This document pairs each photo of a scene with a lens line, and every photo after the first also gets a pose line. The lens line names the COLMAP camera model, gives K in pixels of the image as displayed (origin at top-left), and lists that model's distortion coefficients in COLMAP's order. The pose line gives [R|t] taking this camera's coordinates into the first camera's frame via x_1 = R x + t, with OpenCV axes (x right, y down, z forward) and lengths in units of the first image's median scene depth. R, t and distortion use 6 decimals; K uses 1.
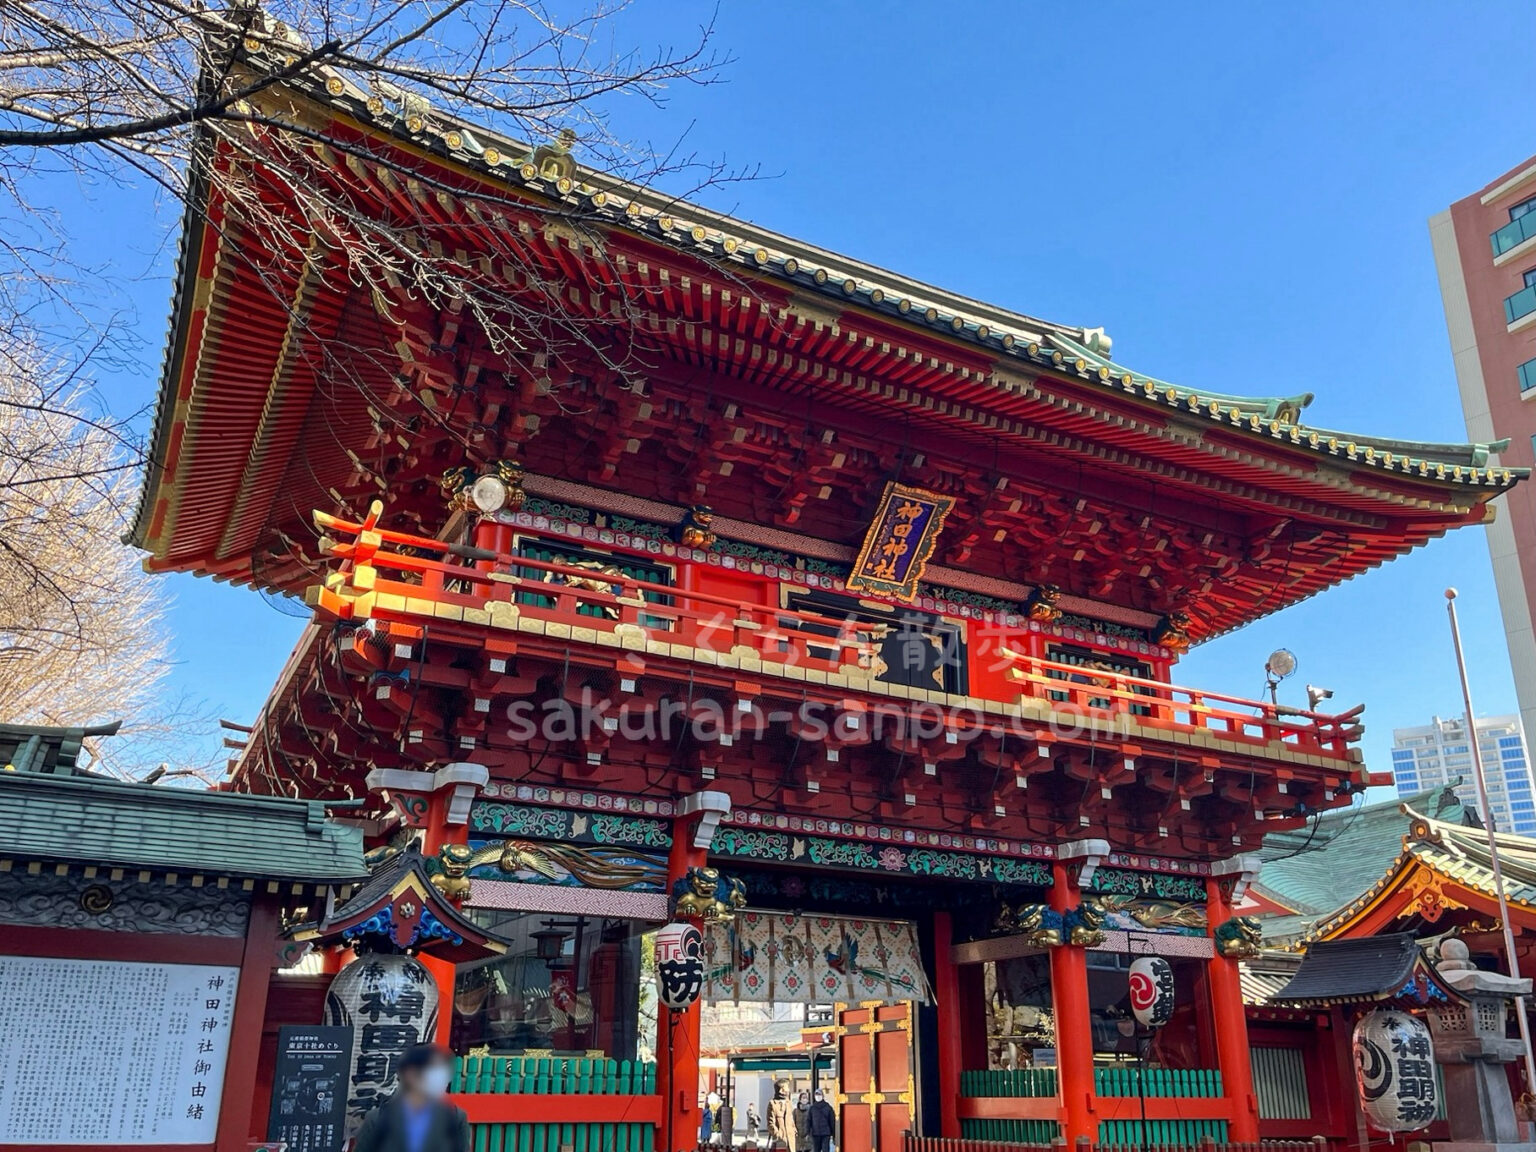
lens RADIAL K [[1151.2, 0, 724.3], [0, 1151.2, 691.2], [0, 0, 1]] dist [0.040852, -0.048664]
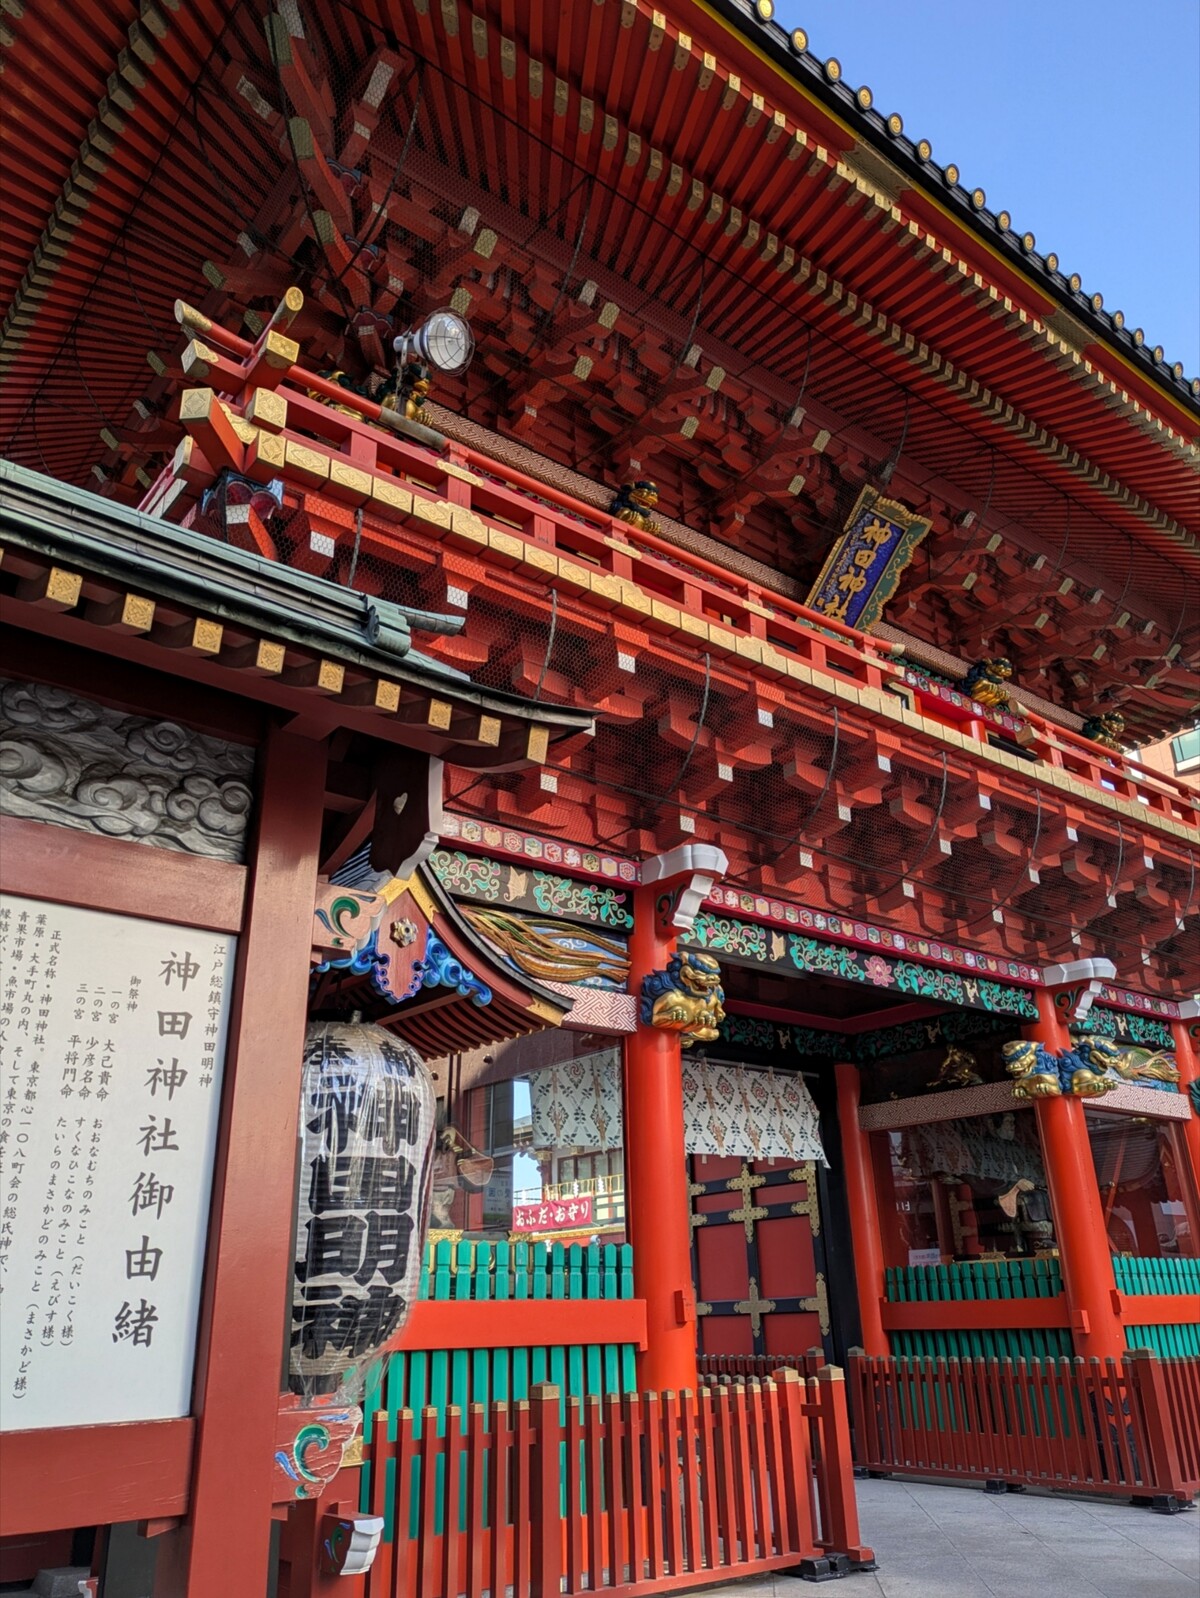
lens RADIAL K [[1197.7, 0, 600.4], [0, 1197.7, 795.5], [0, 0, 1]] dist [0.040852, -0.048664]
pose [[0.985418, 0.047232, 0.163463, -0.174424], [-0.035533, 0.996642, -0.073771, 0.103166], [-0.166398, 0.066887, 0.983787, 0.277993]]
